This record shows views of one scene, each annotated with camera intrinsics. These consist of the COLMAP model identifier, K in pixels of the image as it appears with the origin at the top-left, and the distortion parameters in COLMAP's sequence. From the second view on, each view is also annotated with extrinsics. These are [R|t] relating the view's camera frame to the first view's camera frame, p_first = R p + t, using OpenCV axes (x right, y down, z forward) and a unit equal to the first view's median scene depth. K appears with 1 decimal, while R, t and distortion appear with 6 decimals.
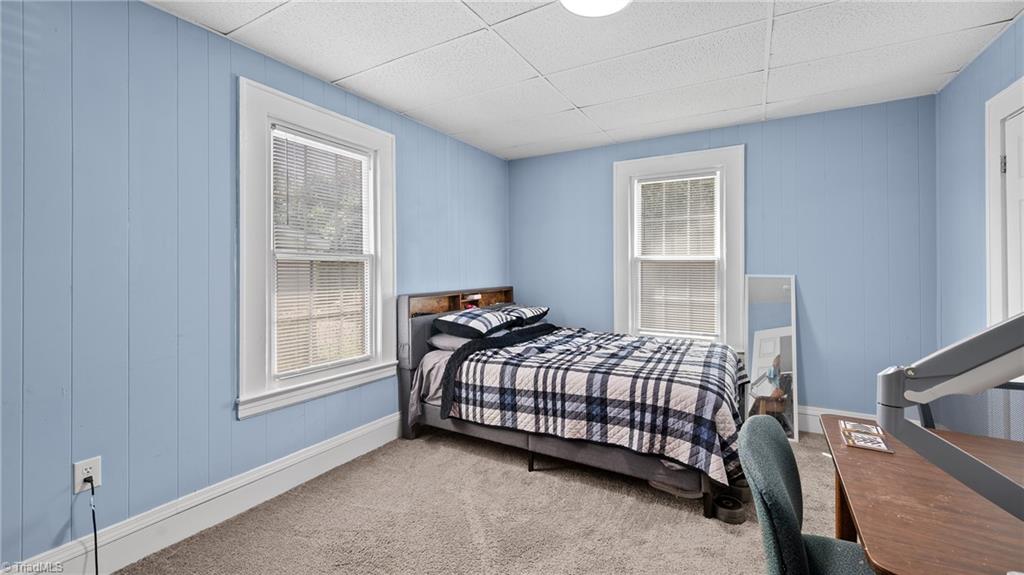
lens RADIAL K [[416.0, 0, 514.2], [0, 416.0, 260.3], [0, 0, 1]] dist [0.001054, 0.000133]
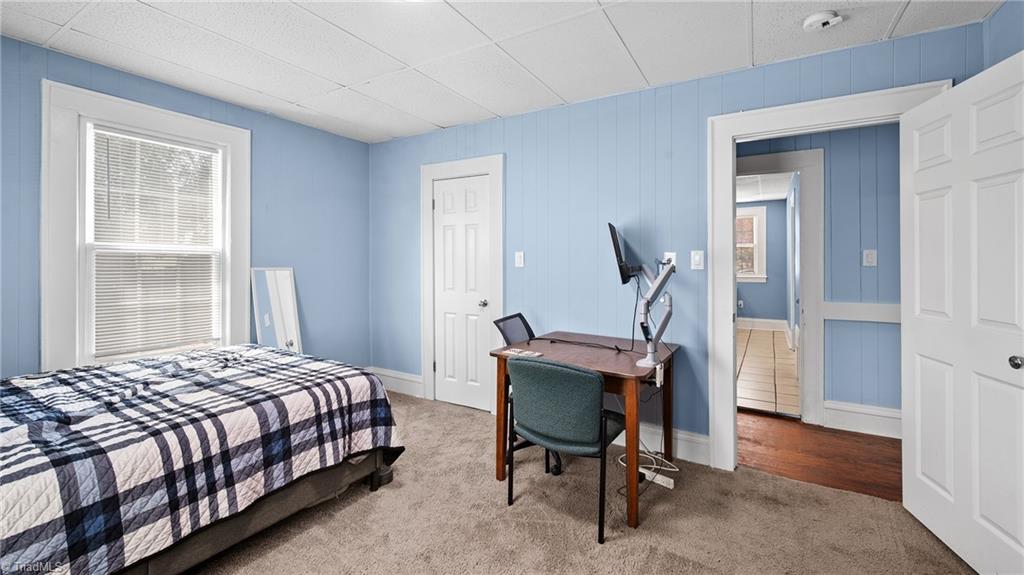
lens RADIAL K [[416.0, 0, 514.2], [0, 416.0, 260.3], [0, 0, 1]] dist [0.001054, 0.000133]
pose [[0.020680, 0.010482, 0.999731, -0.546045], [-0.021581, 0.999717, -0.010036, 0.017789], [-0.999553, -0.021367, 0.020901, 0.551610]]
